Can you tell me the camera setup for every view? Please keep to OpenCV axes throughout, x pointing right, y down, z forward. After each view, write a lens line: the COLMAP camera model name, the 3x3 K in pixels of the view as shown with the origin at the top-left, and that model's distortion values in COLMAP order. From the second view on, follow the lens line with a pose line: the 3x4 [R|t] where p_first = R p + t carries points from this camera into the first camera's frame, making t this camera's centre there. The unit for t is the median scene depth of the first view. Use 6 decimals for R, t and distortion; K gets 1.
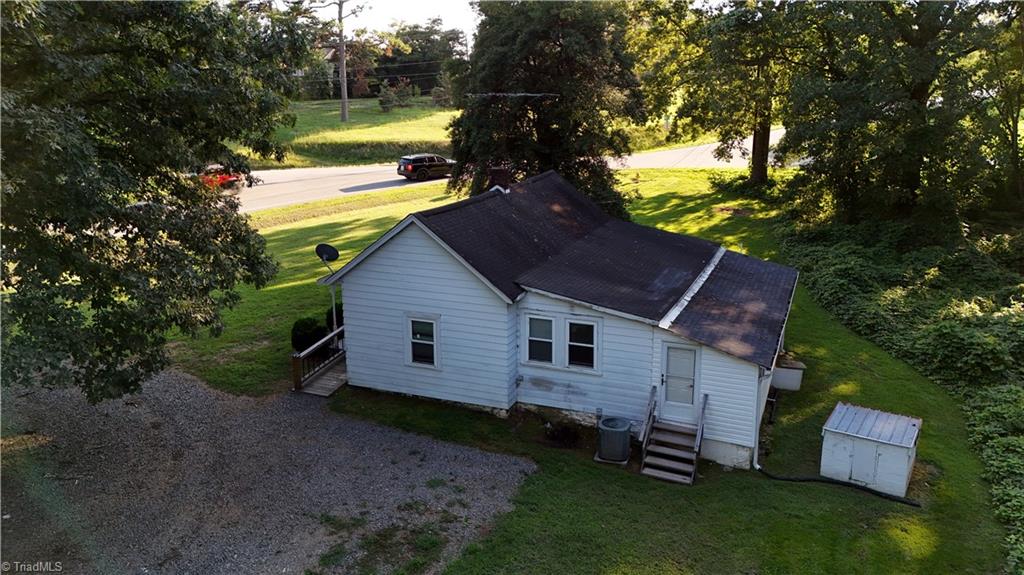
lens RADIAL K [[741.1, 0, 512.0], [0, 741.1, 287.5], [0, 0, 1]] dist [0.116270, -0.158820]
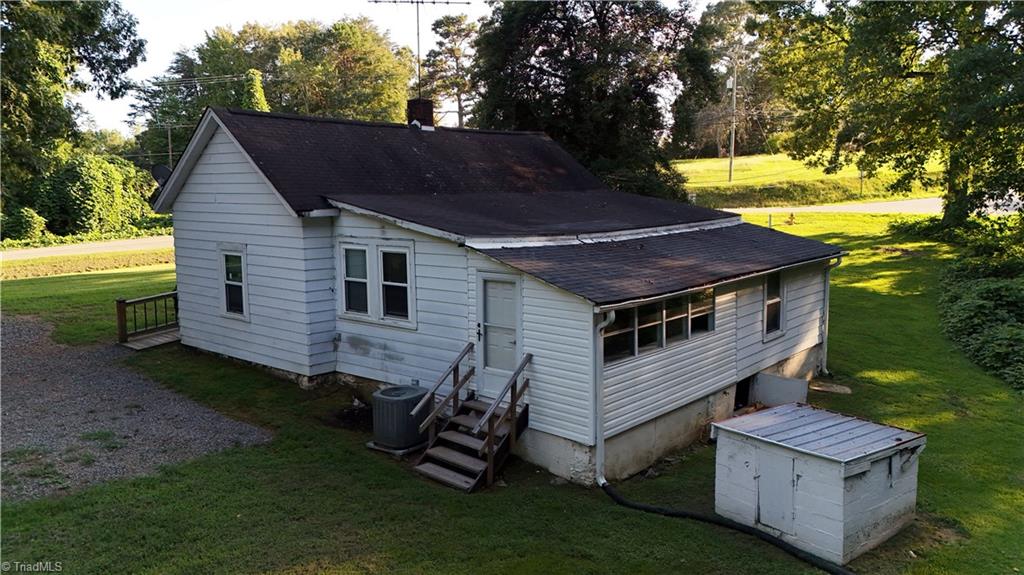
lens RADIAL K [[741.1, 0, 512.0], [0, 741.1, 287.5], [0, 0, 1]] dist [0.116270, -0.158820]
pose [[0.947602, 0.040105, -0.316925, 0.393858], [-0.081878, 0.989440, -0.119605, 0.145743], [0.308781, 0.139287, 0.940879, 0.359609]]
